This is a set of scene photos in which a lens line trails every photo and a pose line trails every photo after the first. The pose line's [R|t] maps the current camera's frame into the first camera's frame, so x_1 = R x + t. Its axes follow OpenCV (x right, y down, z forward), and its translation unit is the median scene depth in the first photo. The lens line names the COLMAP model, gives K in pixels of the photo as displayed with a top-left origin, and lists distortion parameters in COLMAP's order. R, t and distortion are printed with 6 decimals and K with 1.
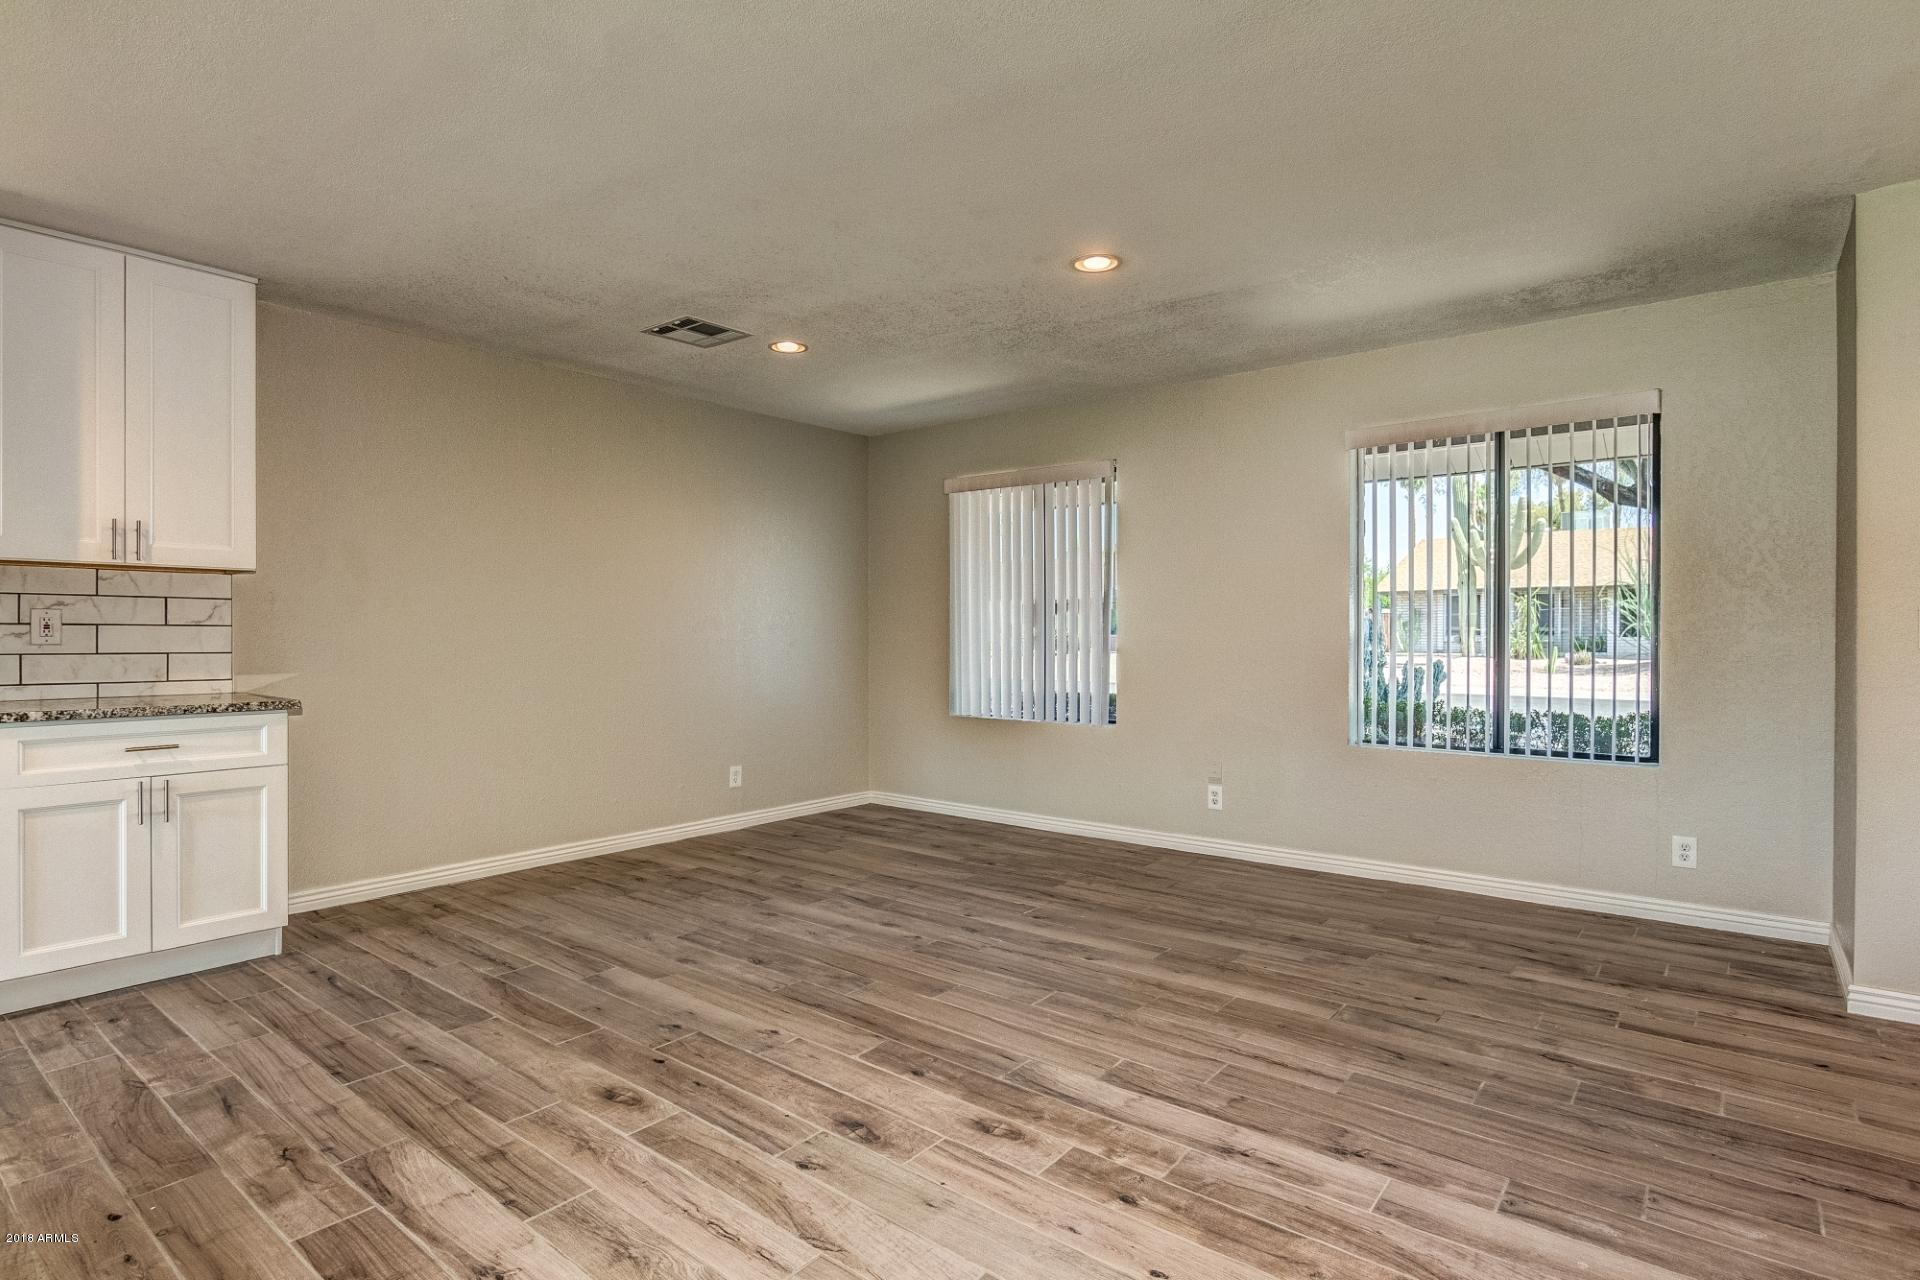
lens RADIAL K [[966.6, 0, 932.6], [0, 966.6, 639.7], [0, 0, 1]] dist [0.005105, -0.002421]
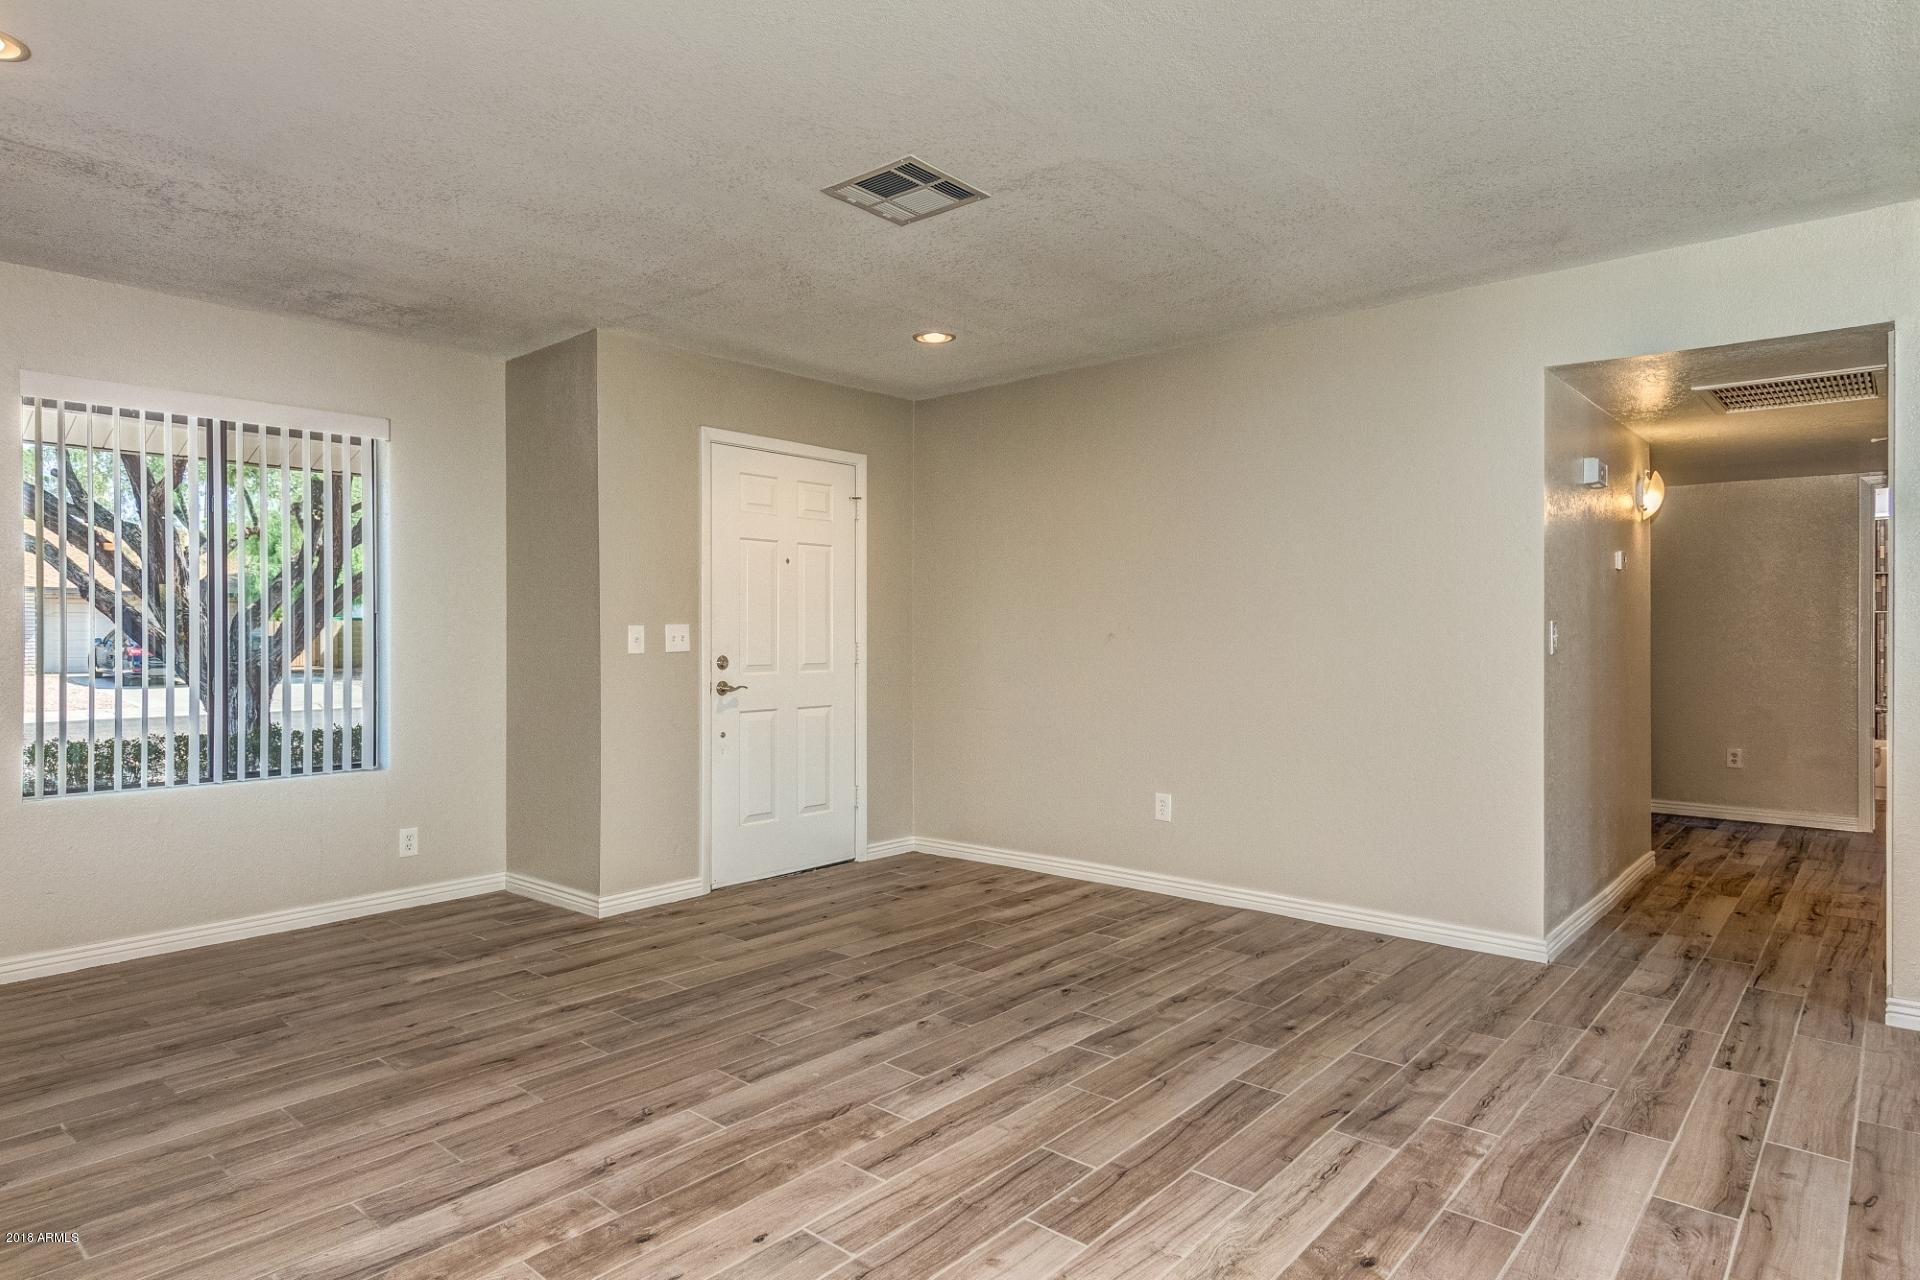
lens RADIAL K [[1077.2, 0, 955.4], [0, 1077.2, 641.4], [0, 0, 1]] dist [0.017633, -0.002109]
pose [[0.038158, -0.001848, 0.999270, -0.596862], [0.009913, 0.999950, 0.001471, -0.007713], [-0.999223, 0.009850, 0.038175, 0.448510]]
